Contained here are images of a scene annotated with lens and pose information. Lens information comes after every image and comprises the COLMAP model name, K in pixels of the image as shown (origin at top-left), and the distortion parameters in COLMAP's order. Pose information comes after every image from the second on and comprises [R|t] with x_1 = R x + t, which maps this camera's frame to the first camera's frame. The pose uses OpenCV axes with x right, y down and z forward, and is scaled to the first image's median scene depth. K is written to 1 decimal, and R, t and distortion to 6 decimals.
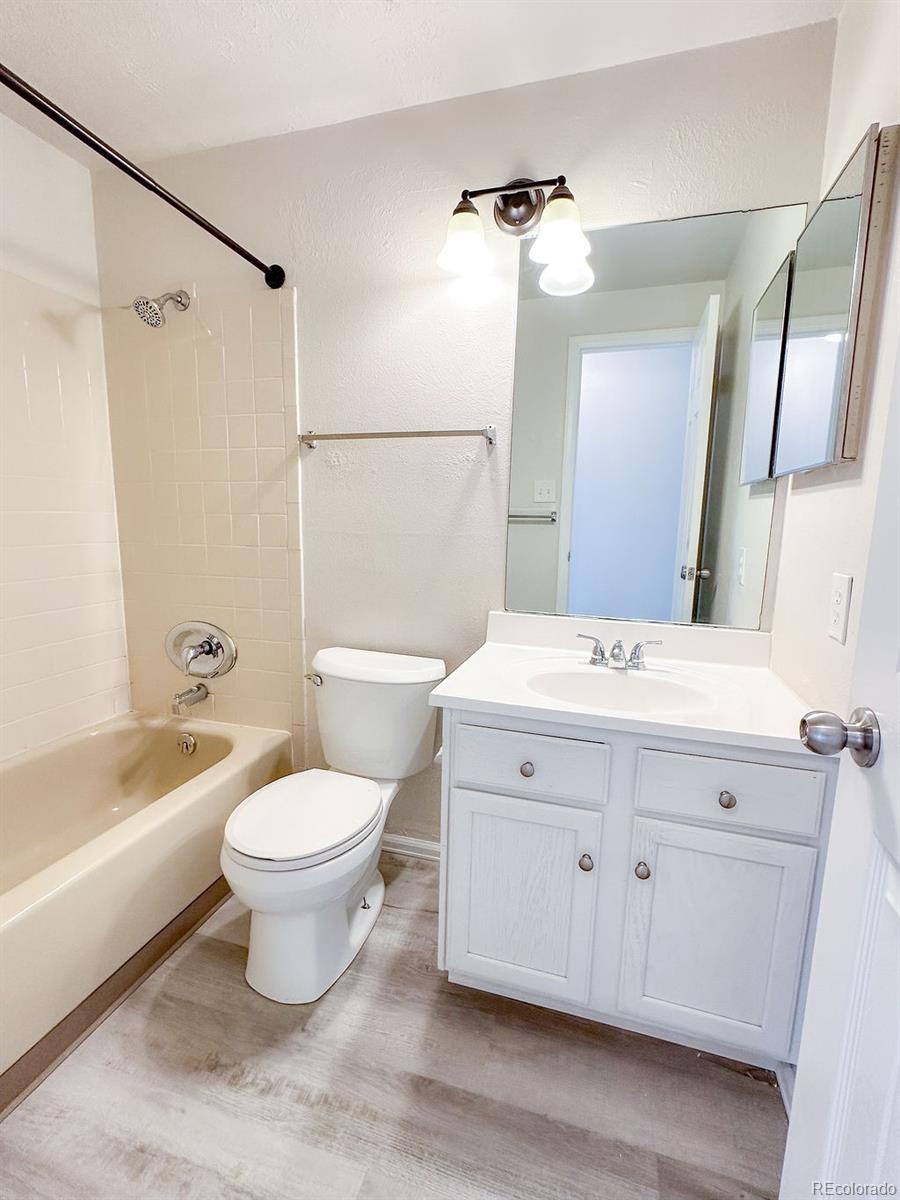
lens RADIAL K [[543.8, 0, 450.0], [0, 543.8, 600.0], [0, 0, 1]] dist [-0.001461, -0.000612]
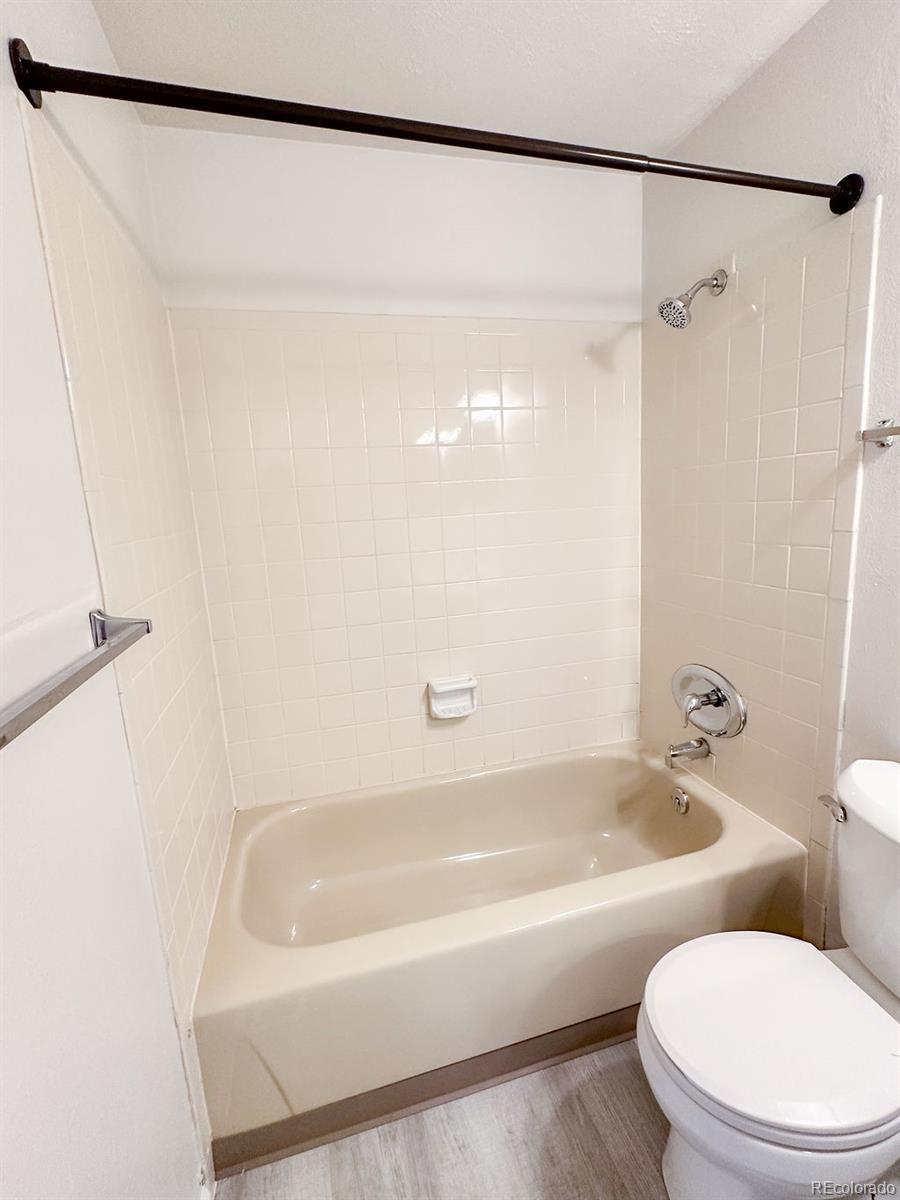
lens RADIAL K [[543.8, 0, 450.0], [0, 543.8, 600.0], [0, 0, 1]] dist [-0.001461, -0.000612]
pose [[0.533259, 0.104589, -0.839462, 0.024216], [-0.071220, 0.994355, 0.078646, -0.108315], [0.842949, 0.017848, 0.537697, 0.220909]]
